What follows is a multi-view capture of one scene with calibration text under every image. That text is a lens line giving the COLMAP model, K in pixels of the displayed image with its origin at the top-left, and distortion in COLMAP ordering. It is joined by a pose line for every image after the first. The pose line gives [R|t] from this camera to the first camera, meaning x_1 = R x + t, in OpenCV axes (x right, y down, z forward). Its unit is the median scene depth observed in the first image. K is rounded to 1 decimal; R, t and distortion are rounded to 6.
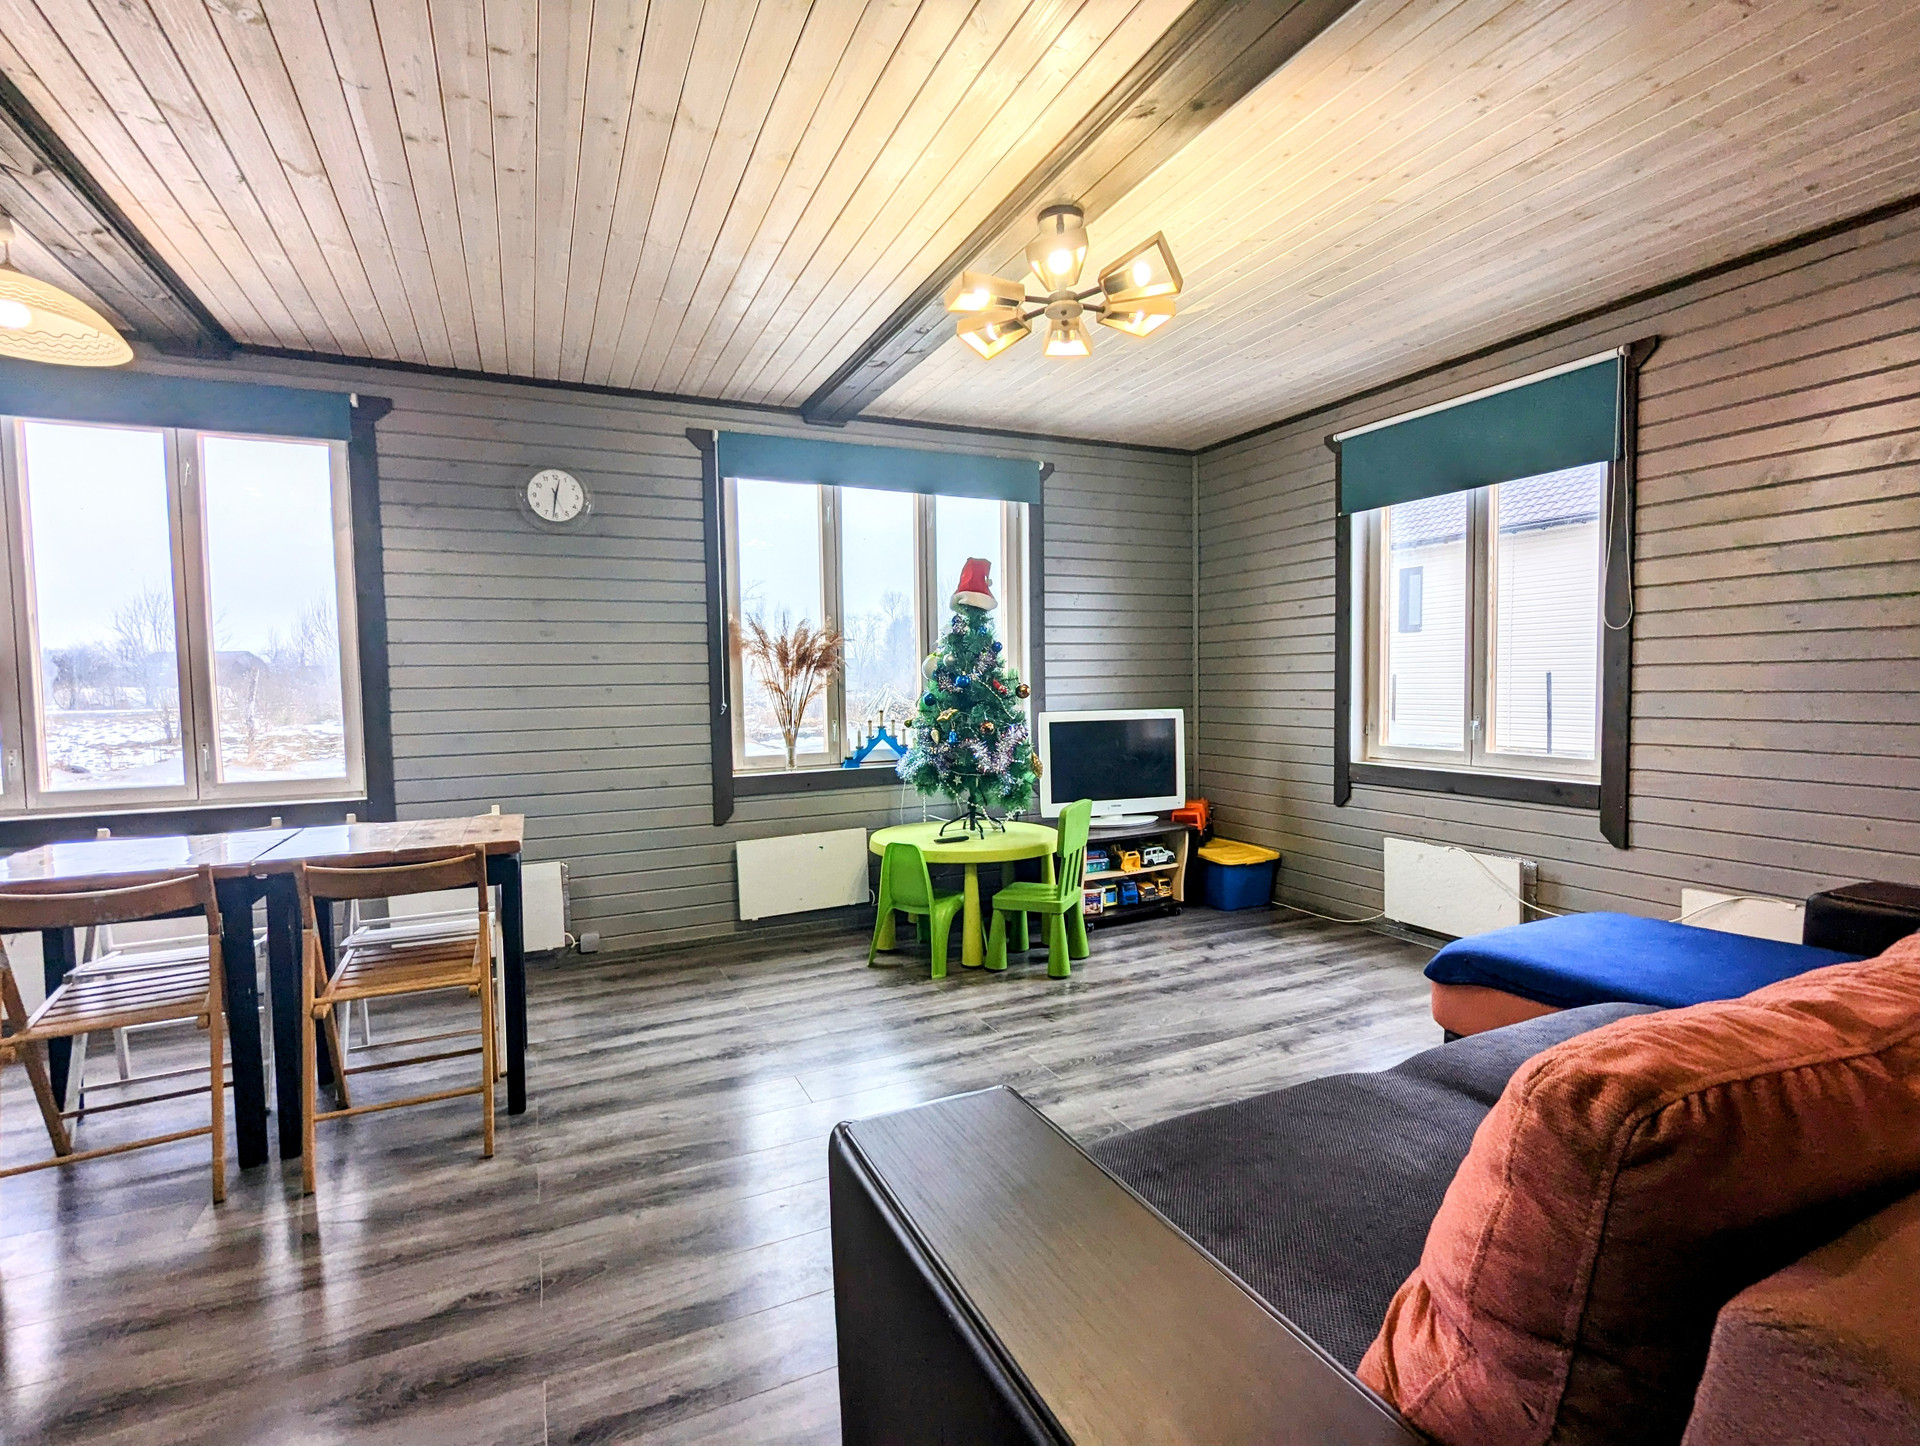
lens RADIAL K [[916.3, 0, 962.8], [0, 916.3, 724.6], [0, 0, 1]] dist [0.003592, 0.000295]
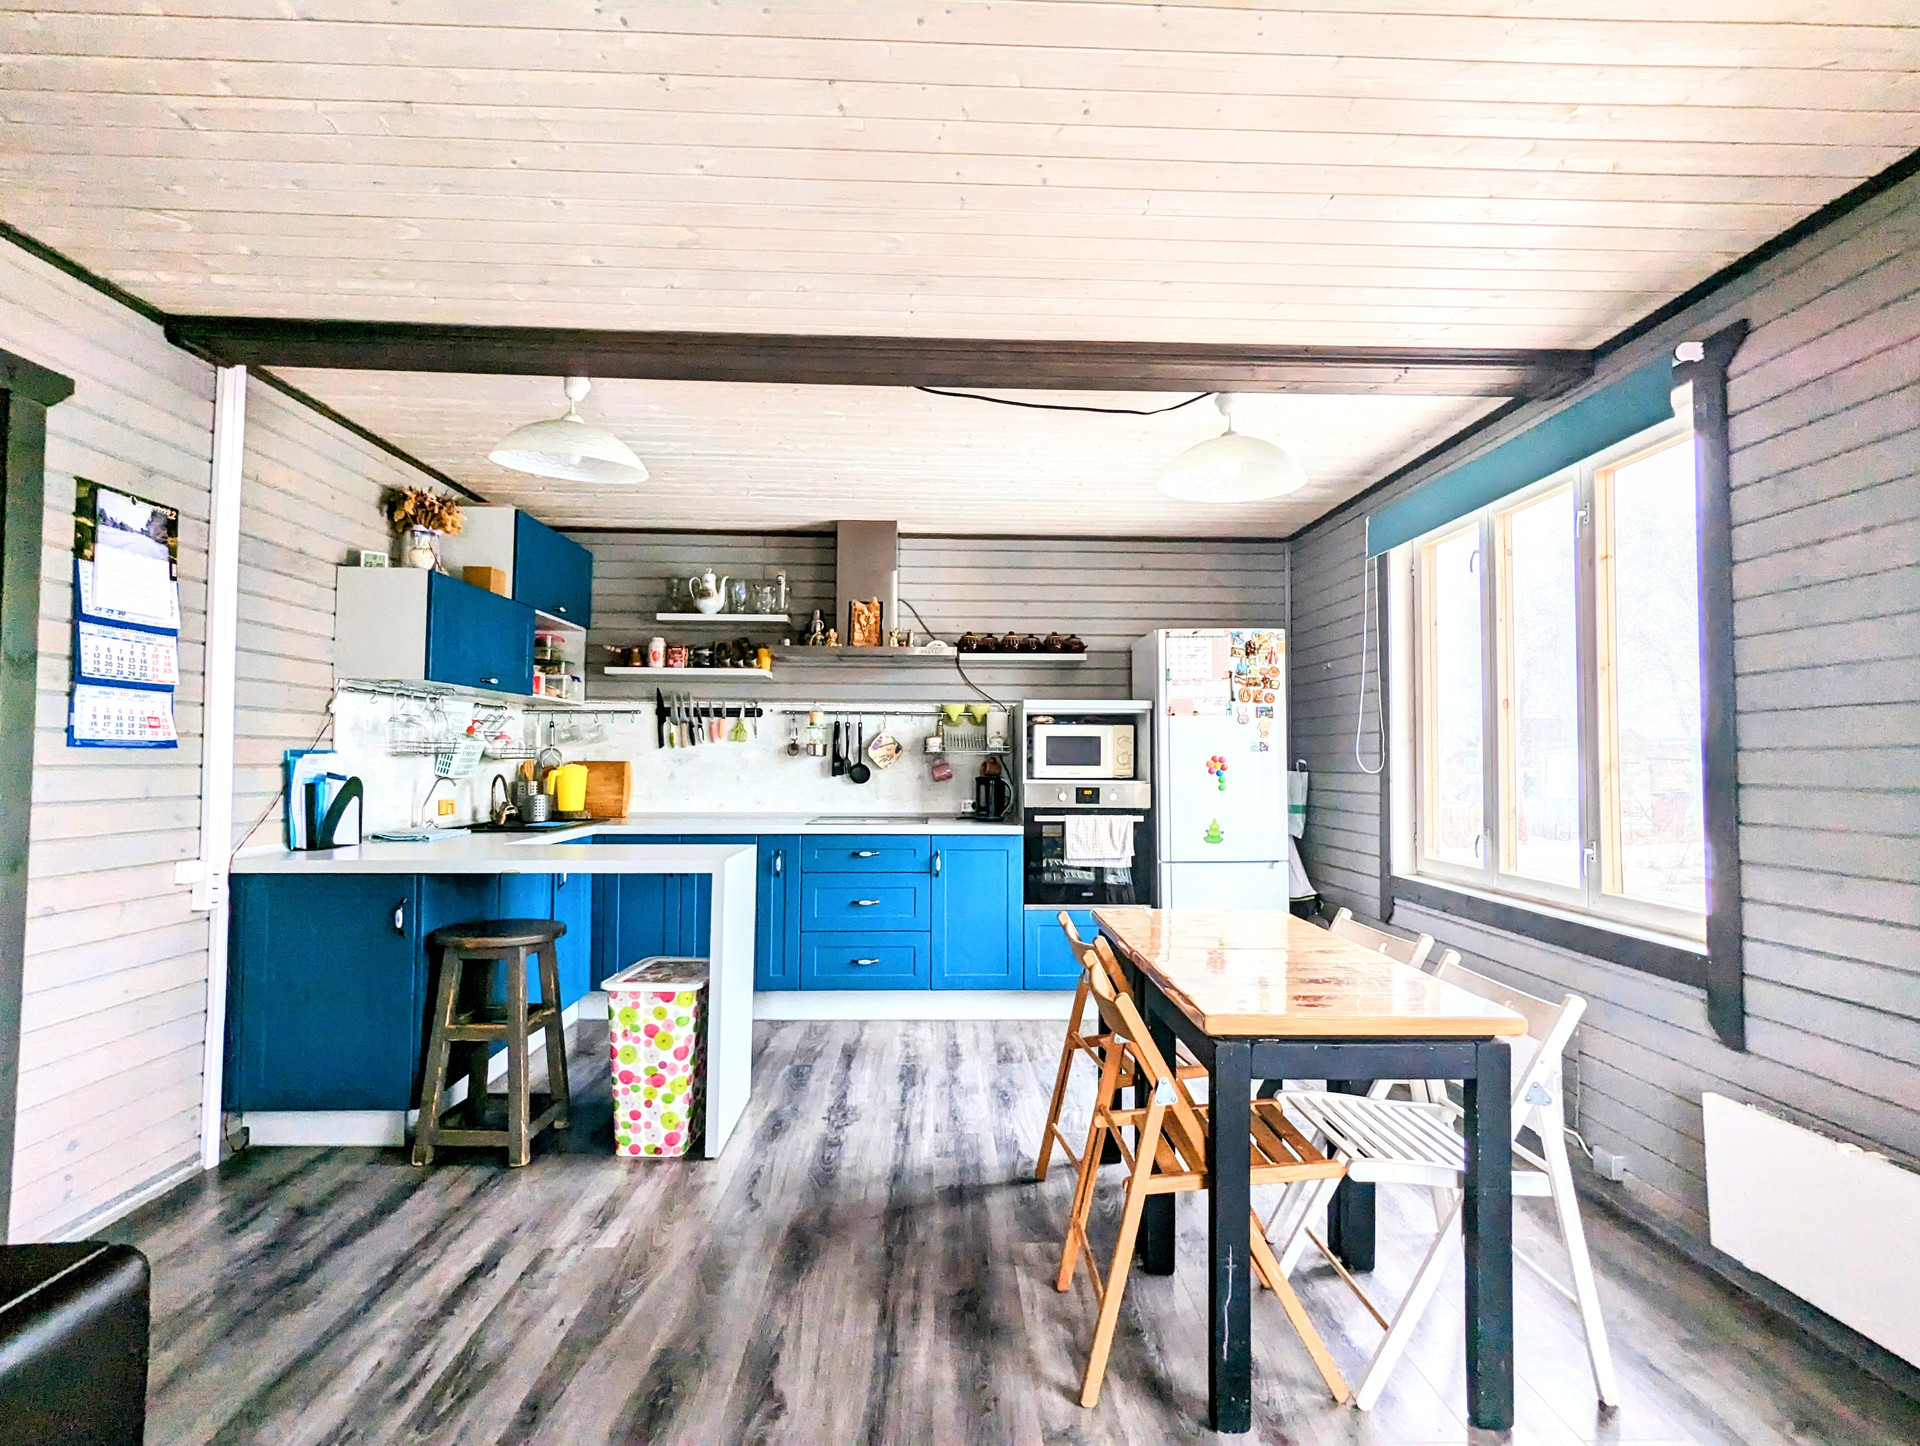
lens RADIAL K [[916.3, 0, 966.0], [0, 916.3, 725.7], [0, 0, 1]] dist [0.003592, 0.000295]
pose [[-0.397070, -0.019786, -0.917575, 0.153601], [-0.043638, 0.999044, -0.002659, -0.056443], [0.916750, 0.038985, -0.397553, 0.792202]]
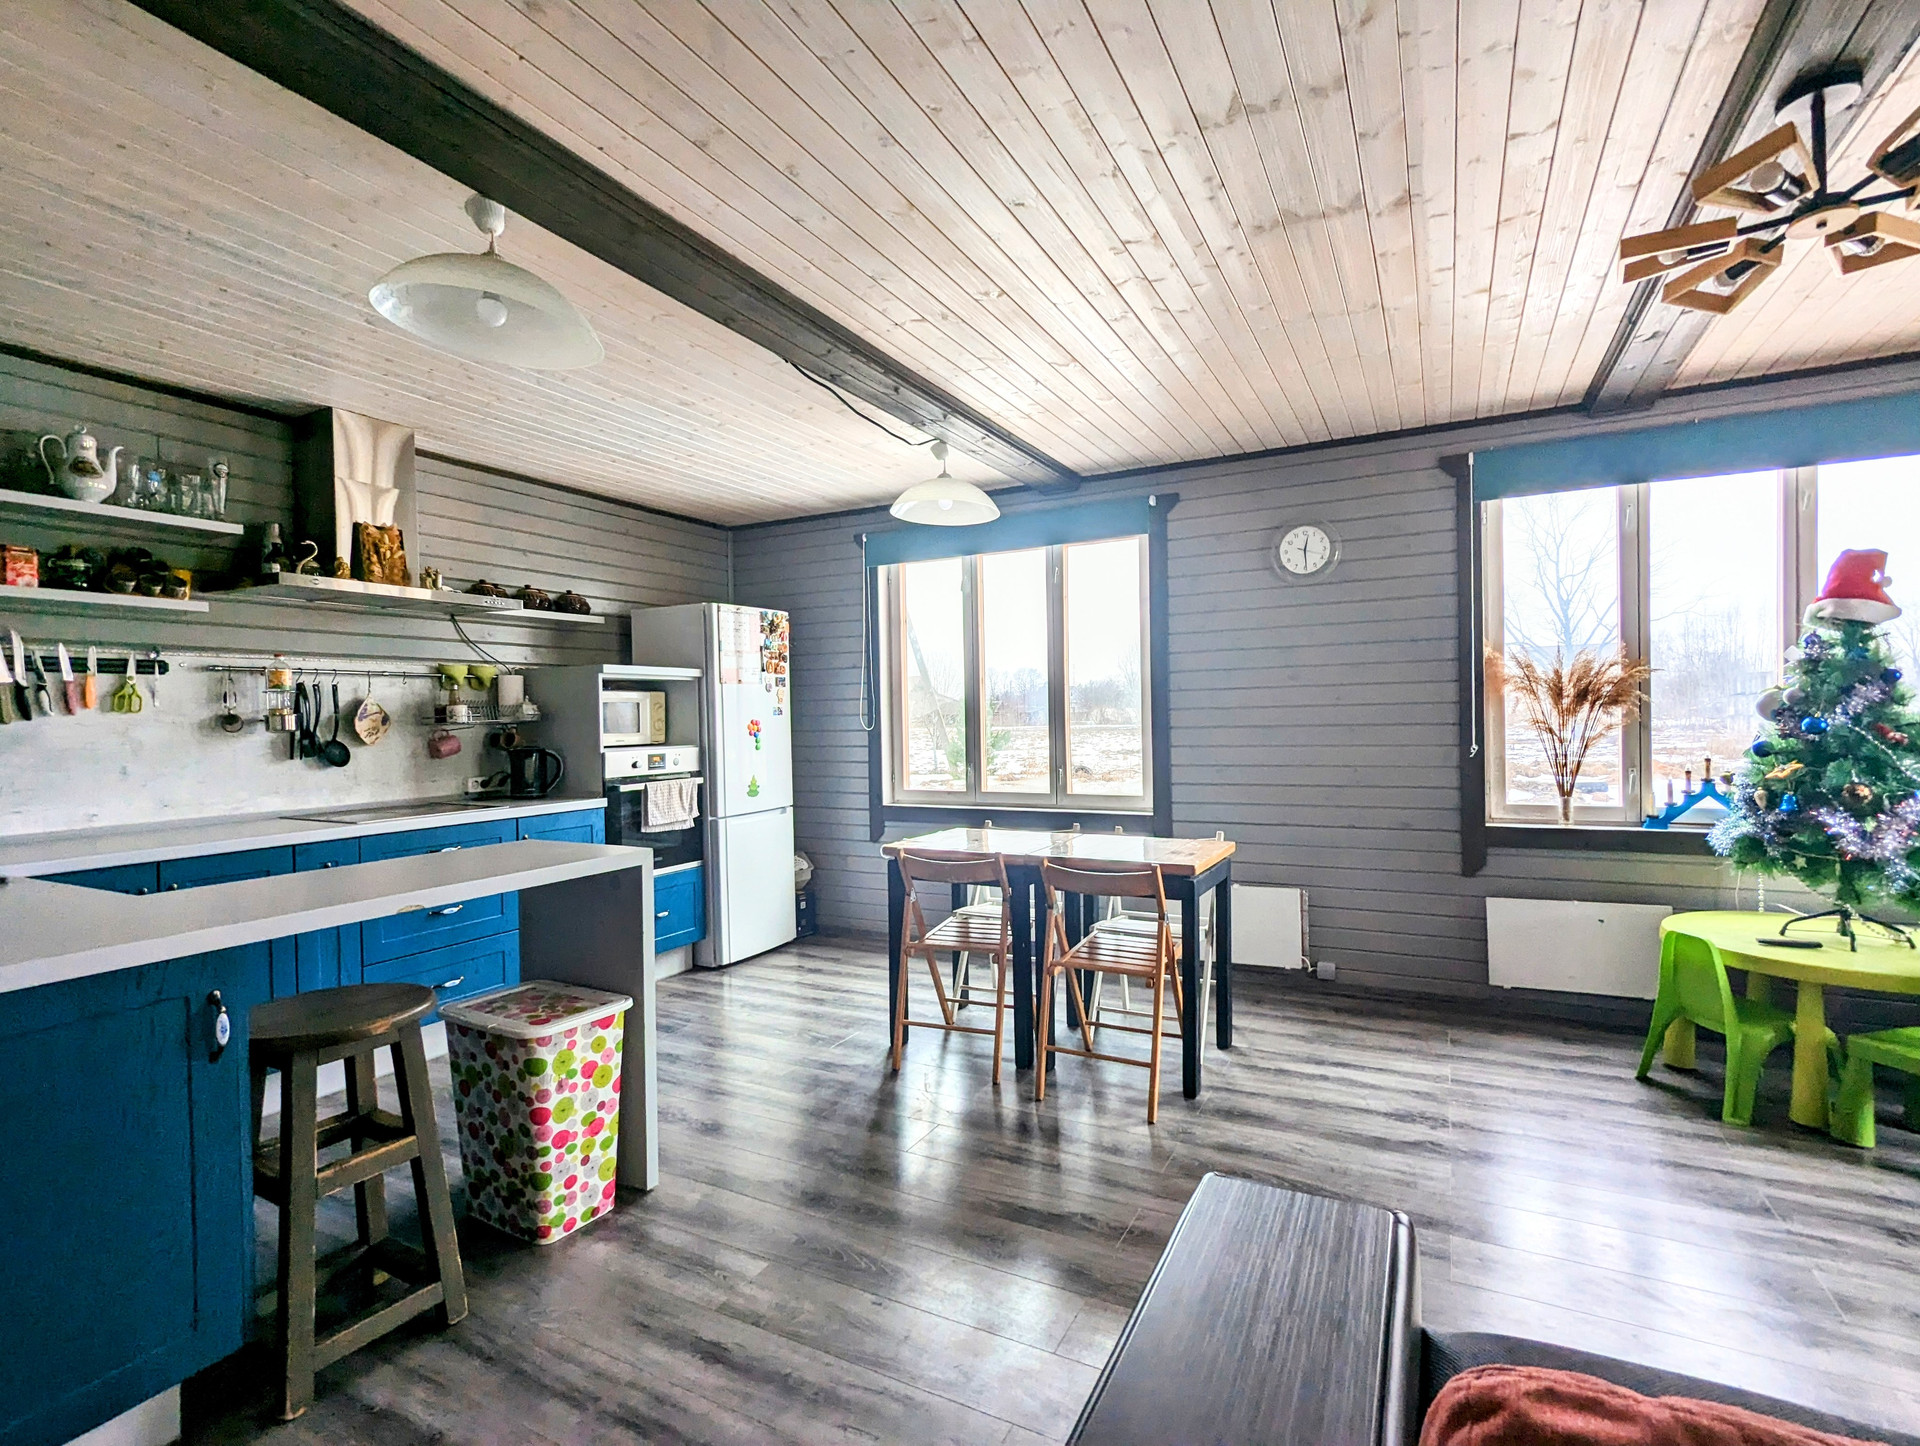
lens RADIAL K [[916.3, 0, 965.7], [0, 916.3, 724.3], [0, 0, 1]] dist [0.003592, 0.000295]
pose [[0.603216, 0.012491, -0.797480, 0.197675], [-0.029272, 0.999550, -0.006485, -0.027631], [0.797041, 0.027255, 0.603310, 0.036384]]
